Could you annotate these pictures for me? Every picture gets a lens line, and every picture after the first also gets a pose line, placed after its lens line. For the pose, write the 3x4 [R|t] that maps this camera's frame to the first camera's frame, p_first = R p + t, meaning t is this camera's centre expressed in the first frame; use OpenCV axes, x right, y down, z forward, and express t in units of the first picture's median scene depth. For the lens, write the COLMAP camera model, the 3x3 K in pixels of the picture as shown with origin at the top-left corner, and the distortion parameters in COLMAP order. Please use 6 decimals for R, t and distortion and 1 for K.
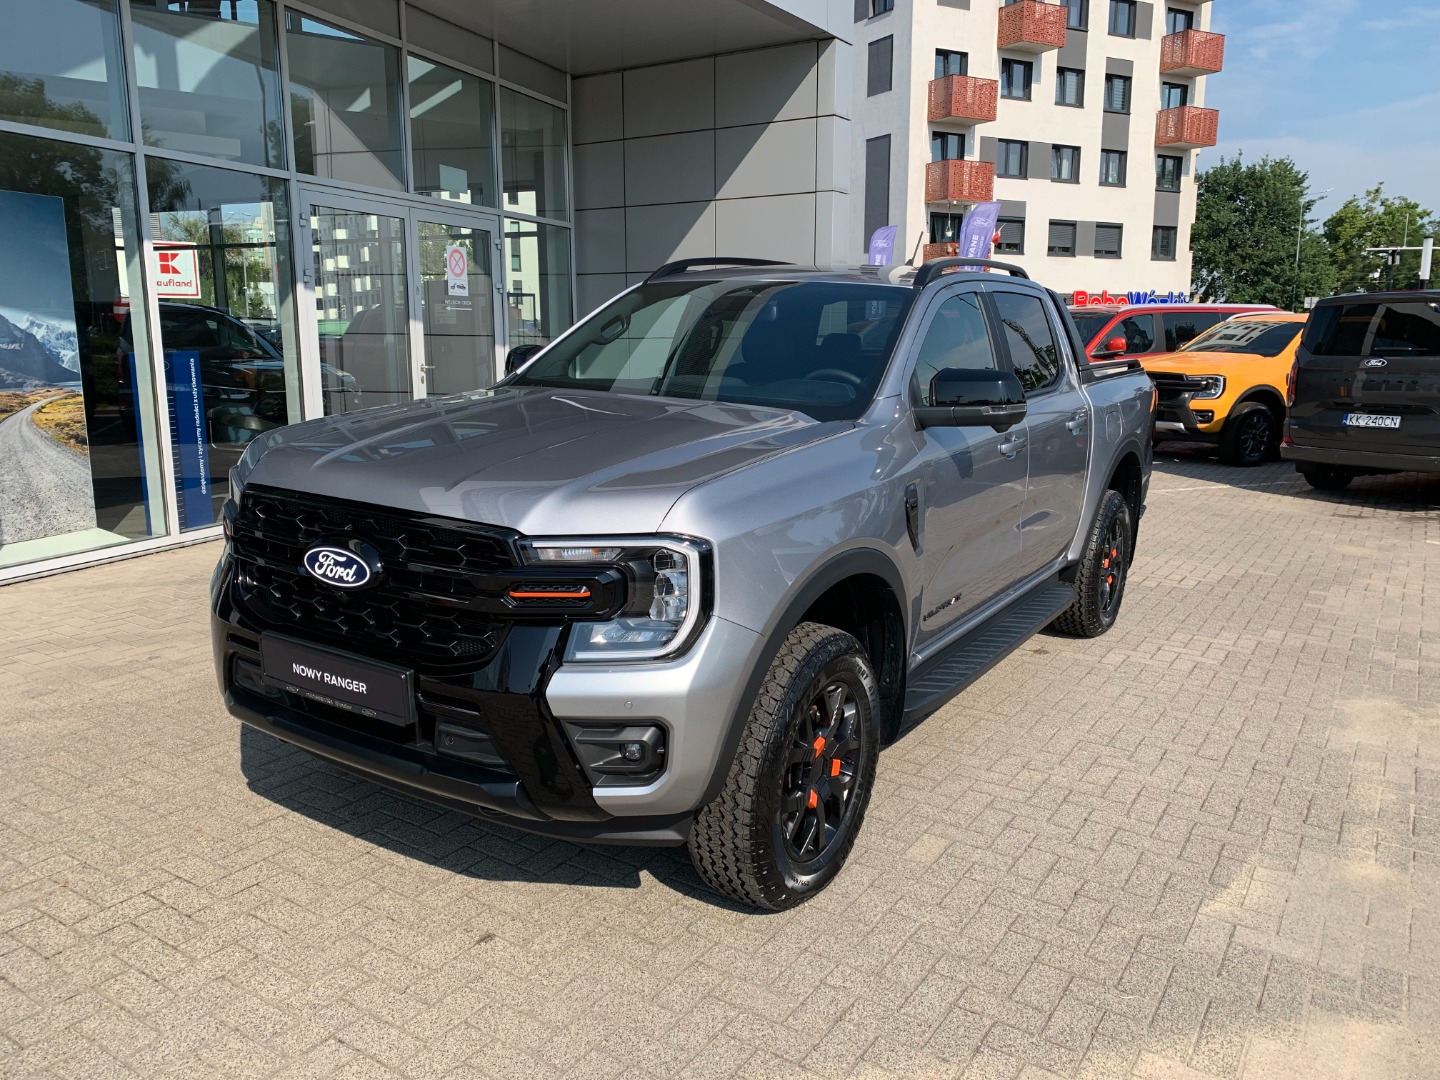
lens RADIAL K [[1095.8, 0, 720.0], [0, 1095.8, 540.0], [0, 0, 1]] dist [0.008646, 0.000455]
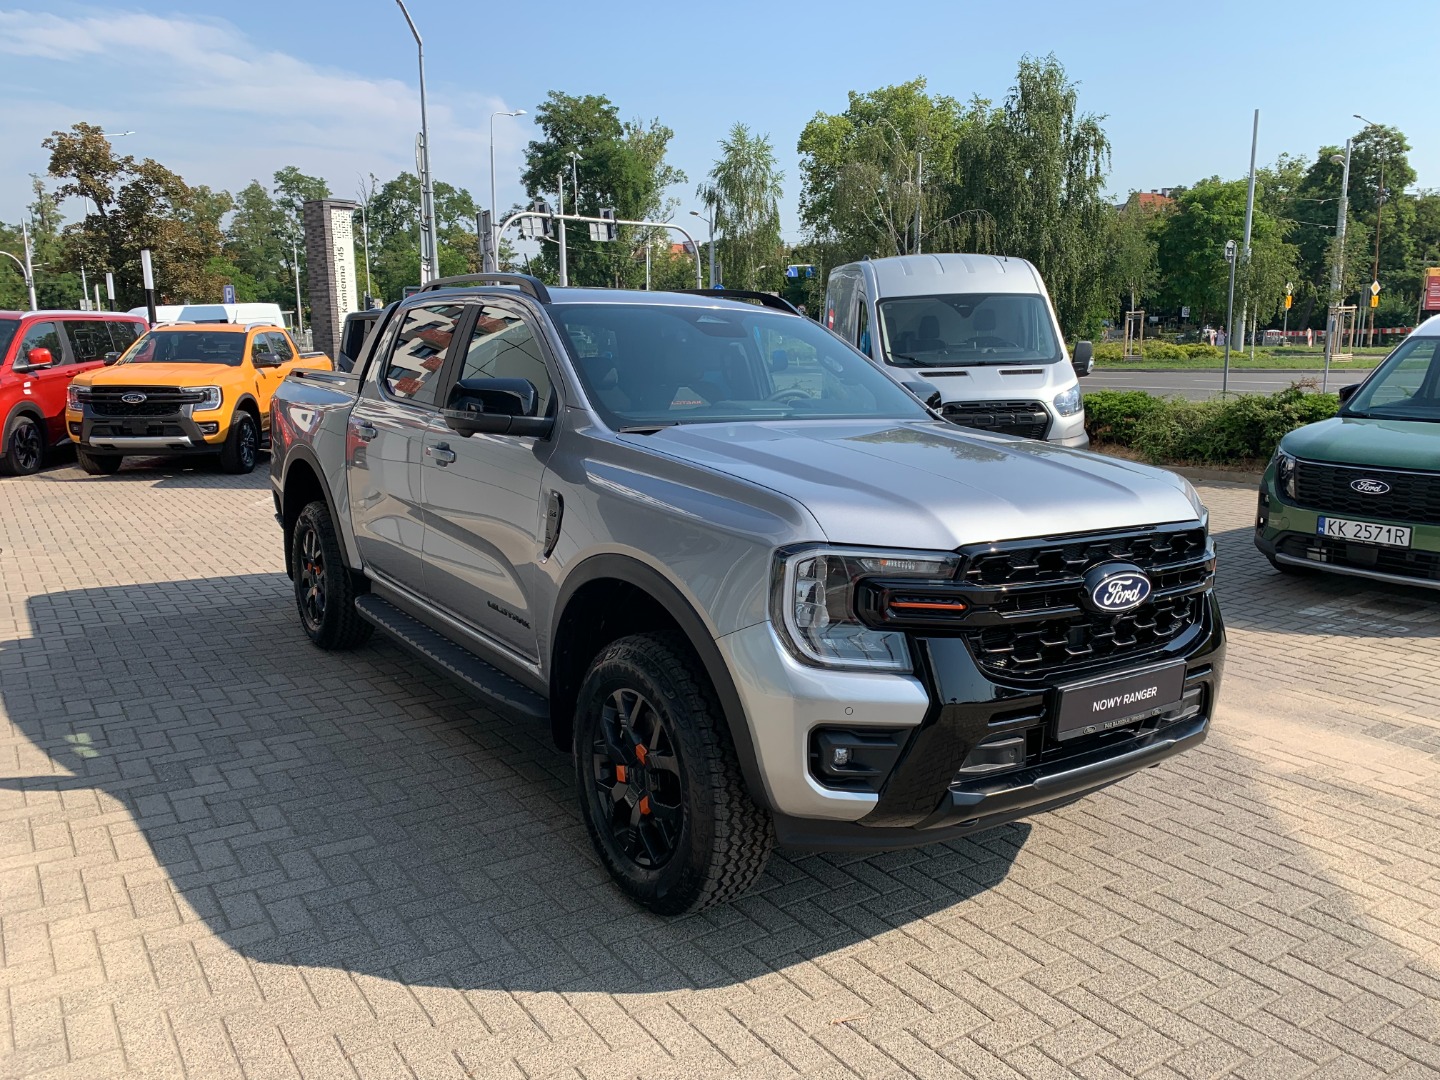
lens RADIAL K [[1100.6, 0, 721.8], [0, 1100.6, 545.9], [0, 0, 1]] dist [0.011504, -0.008201]
pose [[0.387131, -0.176140, 0.905044, -0.337603], [0.175087, 0.977767, 0.115400, -0.048385], [-0.905248, 0.113787, 0.409363, 0.213029]]
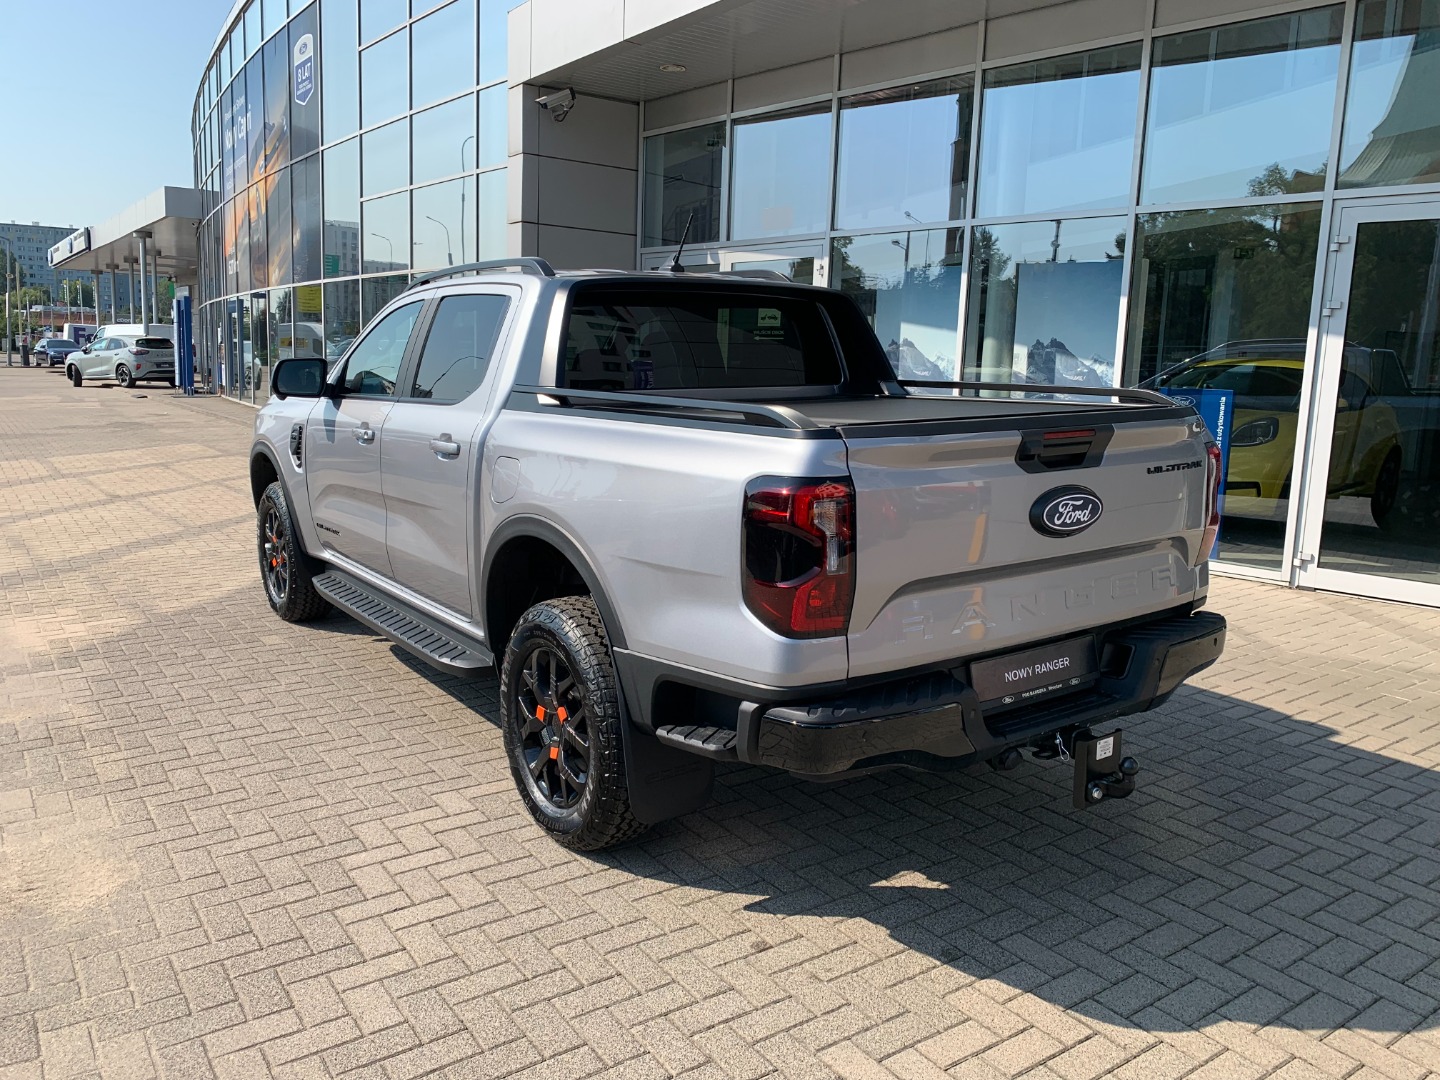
lens RADIAL K [[1103.7, 0, 720.0], [0, 1103.7, 540.0], [0, 0, 1]] dist [0.009439, -0.005947]
pose [[-0.379957, 0.136787, -0.914834, 0.433444], [-0.207789, 0.951108, 0.228512, -0.116877], [0.901363, 0.276917, -0.332958, 0.632799]]
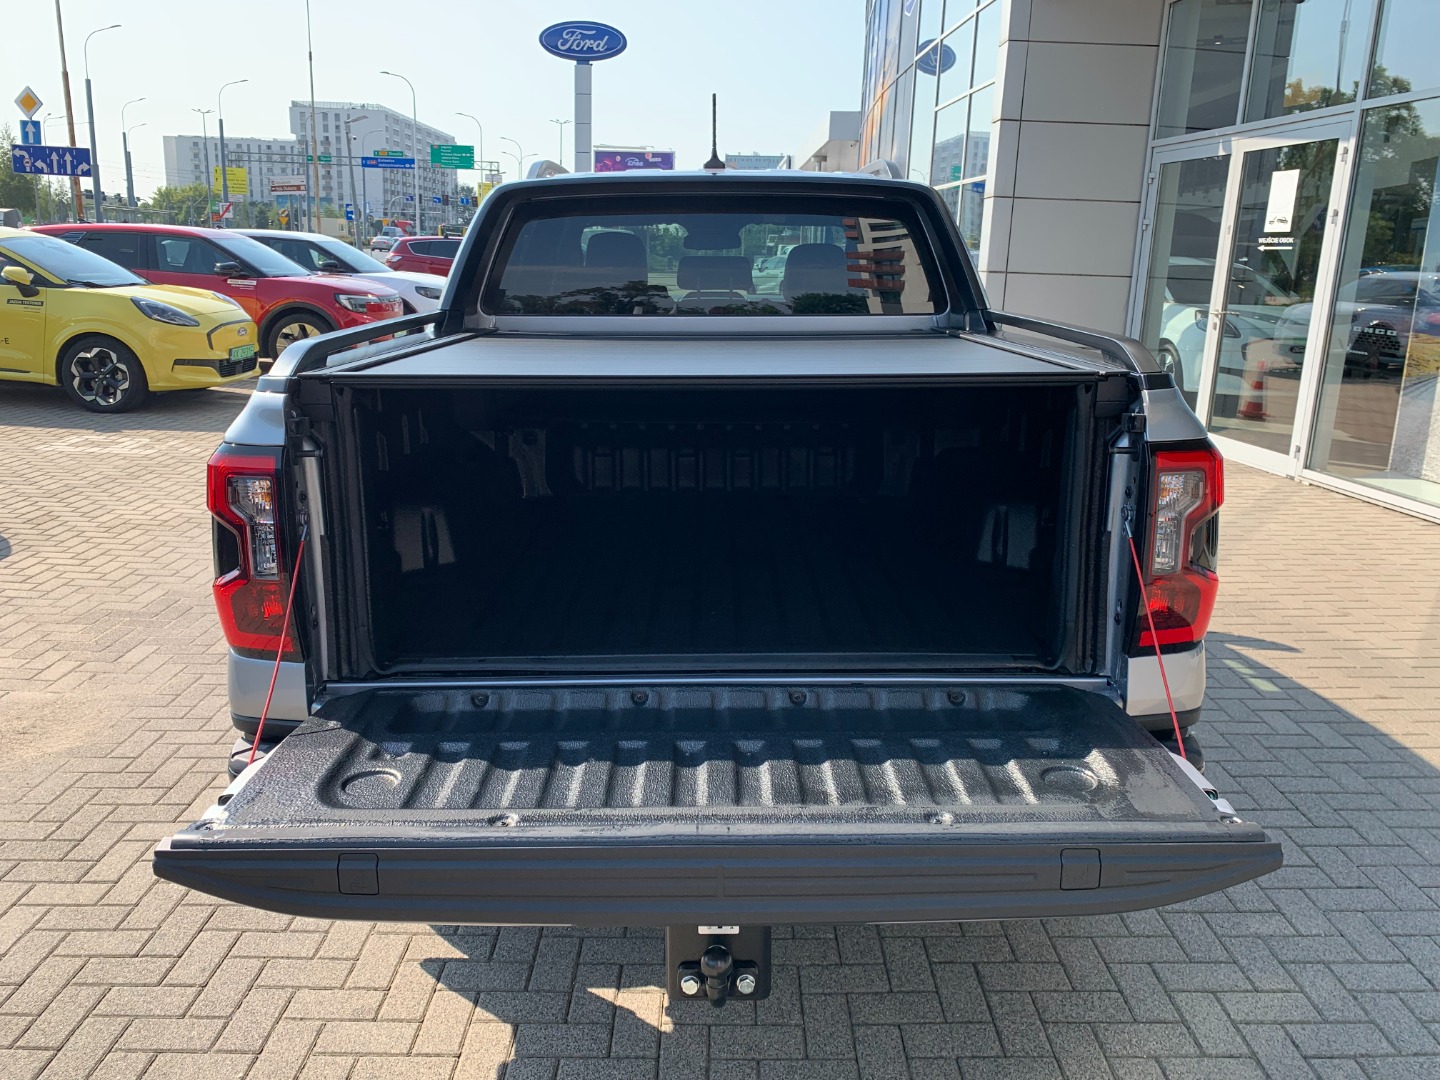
lens RADIAL K [[1104.3, 0, 721.5], [0, 1104.3, 529.3], [0, 0, 1]] dist [0.002540, 0.002263]
pose [[-0.841145, 0.106920, -0.530135, 0.251738], [-0.132449, 0.909682, 0.393619, -0.144325], [0.524340, 0.401307, -0.751013, 0.736874]]
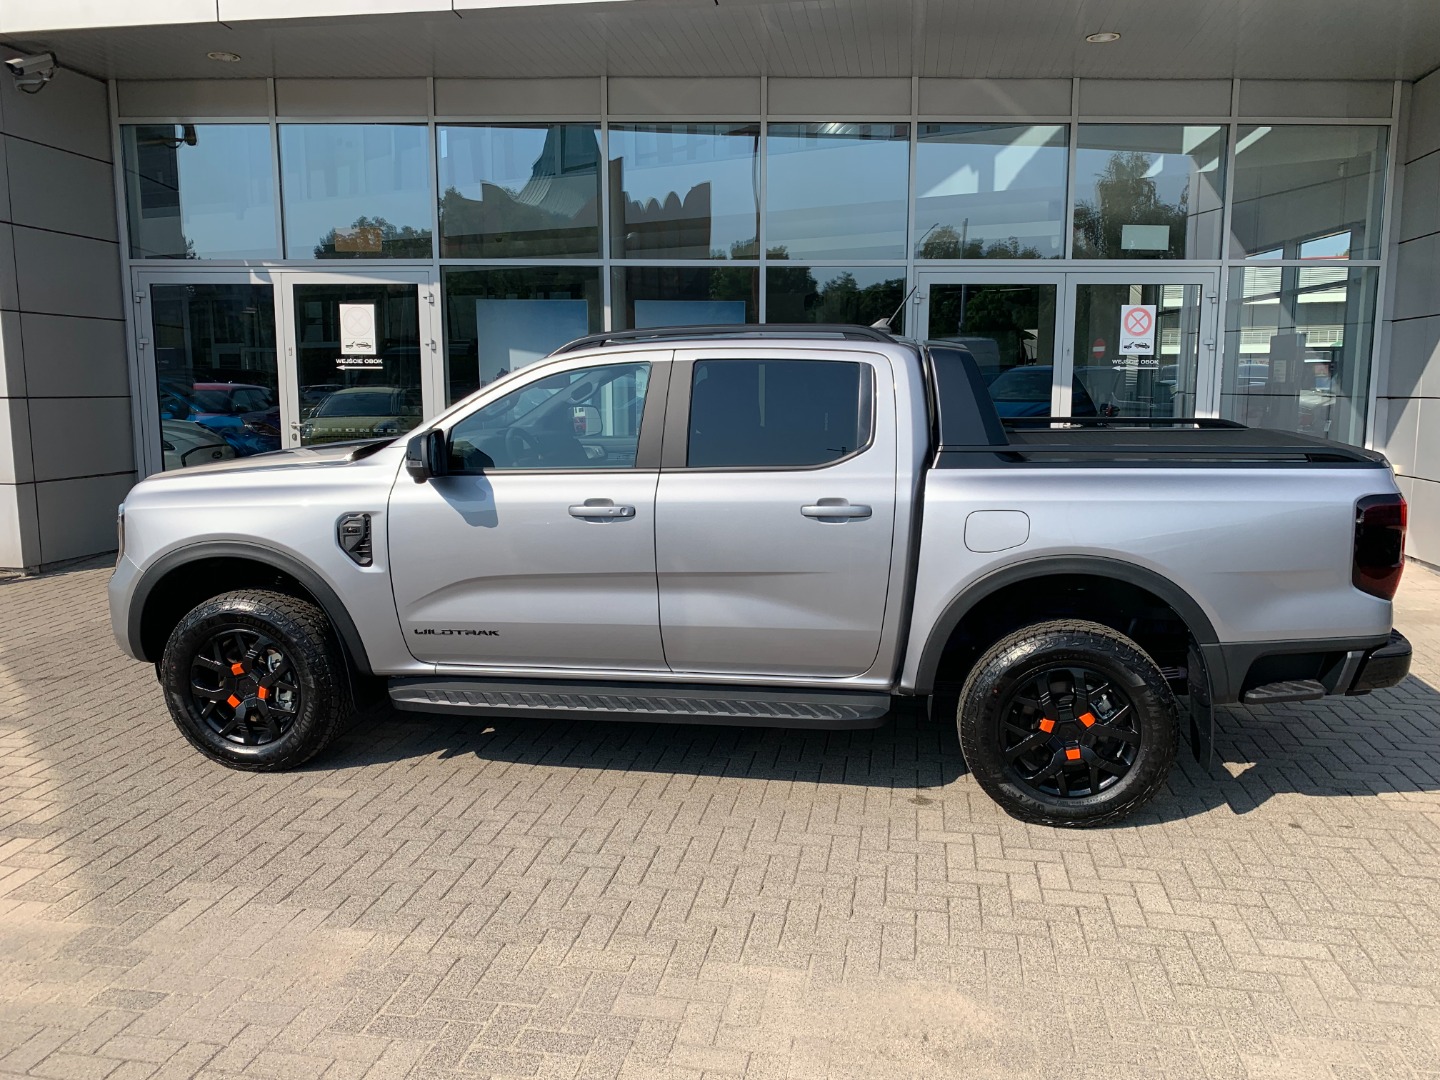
lens RADIAL K [[1093.4, 0, 740.4], [0, 1093.4, 541.4], [0, 0, 1]] dist [0.010608, -0.001233]
pose [[0.396717, 0.135467, -0.907890, 0.452438], [-0.177504, 0.981704, 0.068918, -0.055499], [0.900615, 0.133813, 0.413505, 0.253221]]
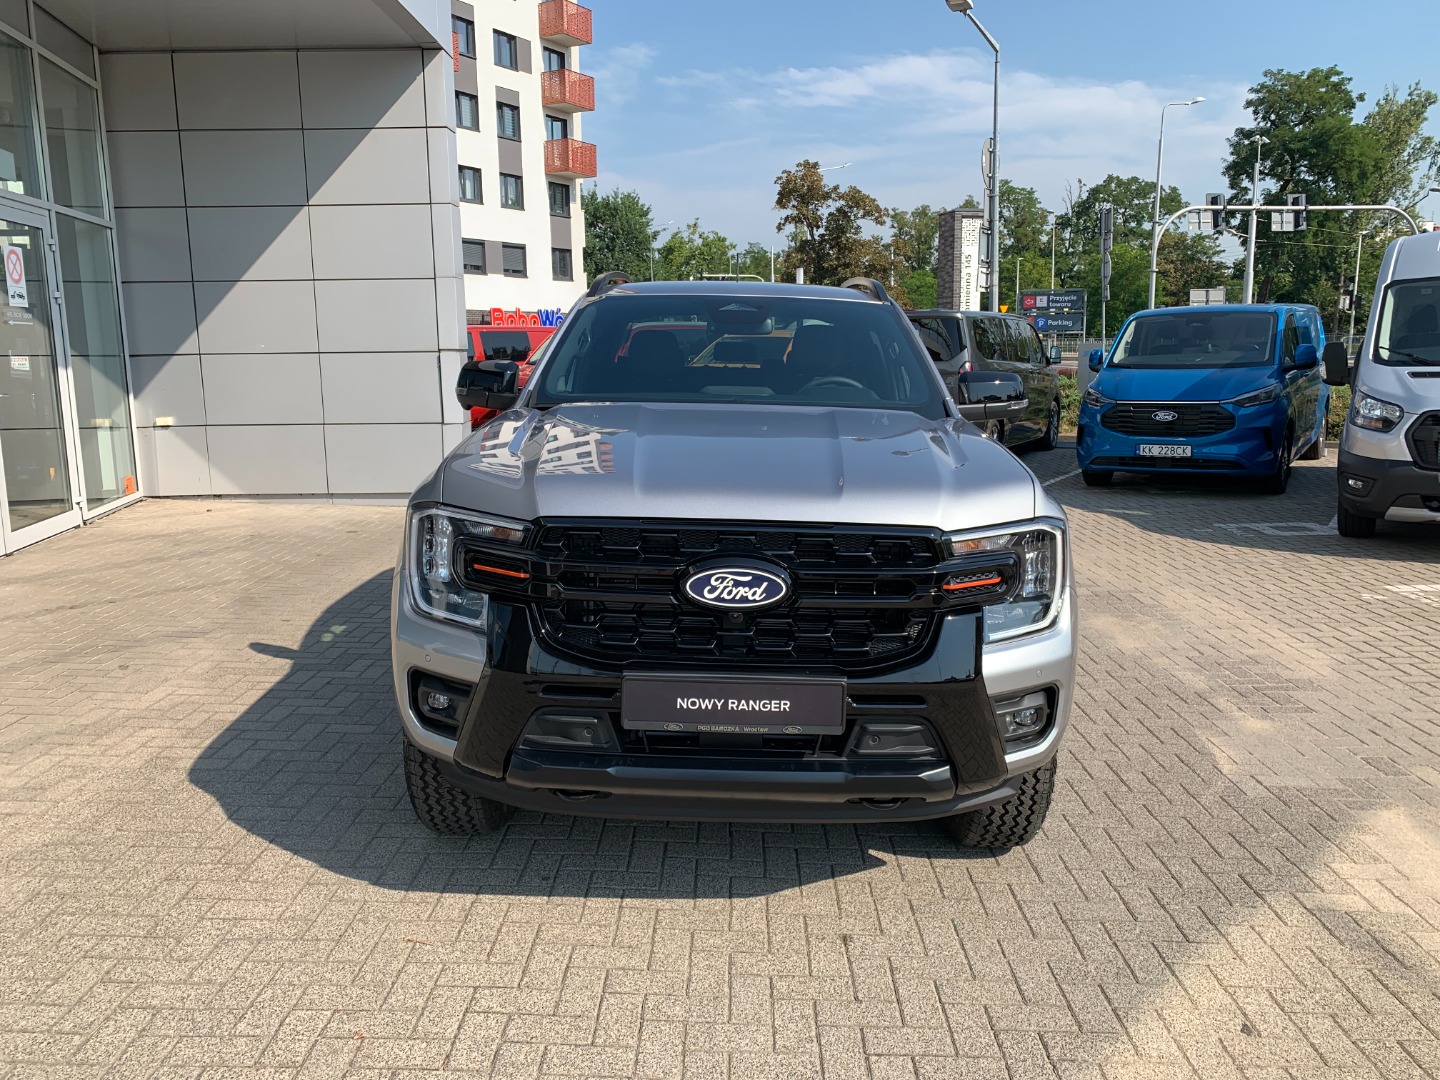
lens RADIAL K [[1099.2, 0, 716.5], [0, 1099.2, 528.1], [0, 0, 1]] dist [0.035524, -0.037865]
pose [[0.851183, -0.096051, 0.516005, -0.200979], [0.109211, 0.994007, 0.004878, -0.008036], [-0.513381, 0.052201, 0.856571, 0.041420]]
